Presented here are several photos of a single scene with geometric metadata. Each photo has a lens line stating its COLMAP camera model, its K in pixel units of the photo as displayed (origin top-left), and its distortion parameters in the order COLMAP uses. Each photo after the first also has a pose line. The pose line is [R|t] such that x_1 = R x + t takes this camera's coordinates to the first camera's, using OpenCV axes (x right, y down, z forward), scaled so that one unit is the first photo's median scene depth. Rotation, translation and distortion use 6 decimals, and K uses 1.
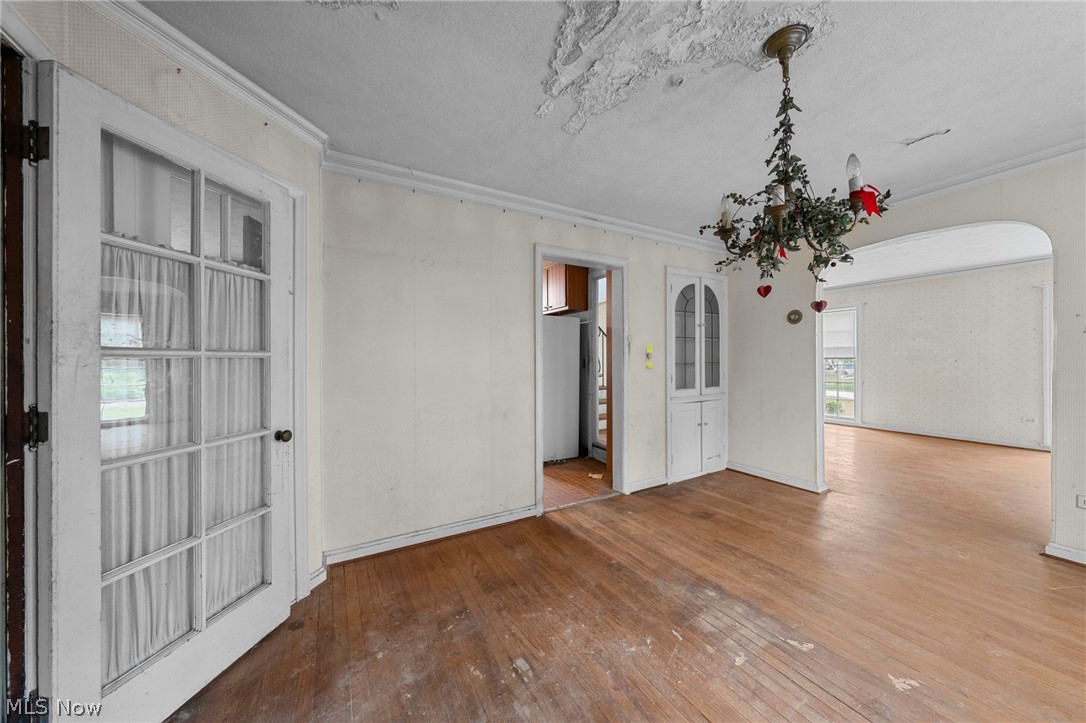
lens RADIAL K [[365.2, 0, 542.7], [0, 365.2, 359.8], [0, 0, 1]] dist [-0.004470, 0.000063]
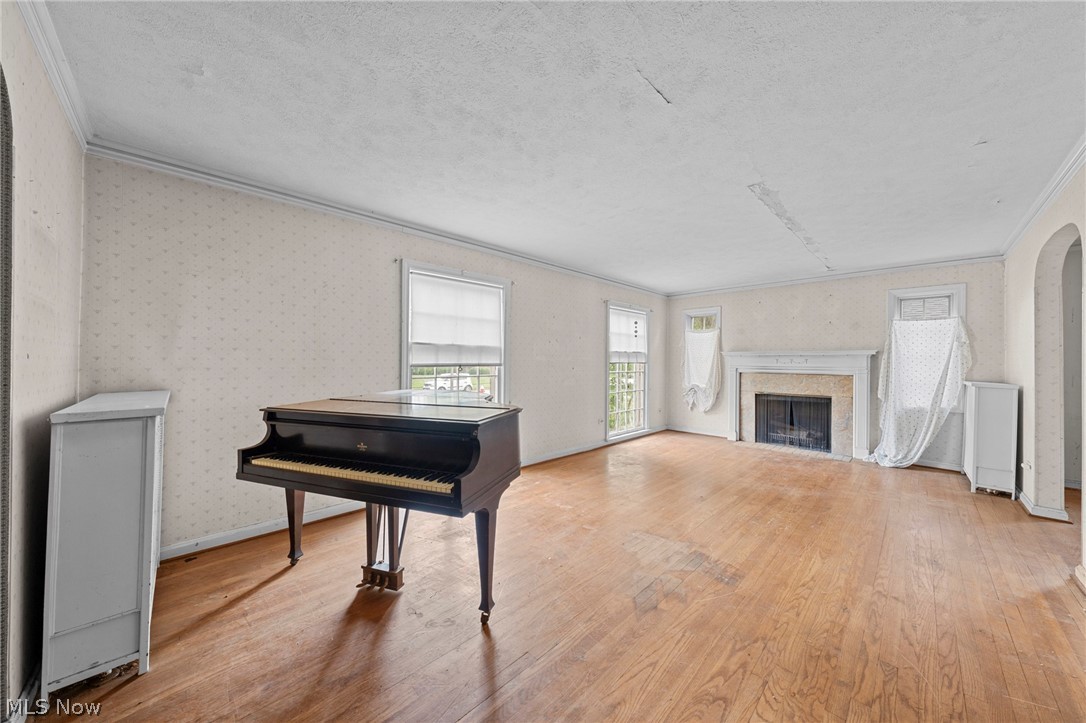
lens RADIAL K [[365.2, 0, 542.7], [0, 365.2, 359.8], [0, 0, 1]] dist [-0.004470, 0.000063]
pose [[-0.253419, 0.008236, 0.967322, 0.577647], [-0.001521, 0.999959, -0.008912, -0.019869], [-0.967356, -0.003730, -0.253396, 2.867662]]
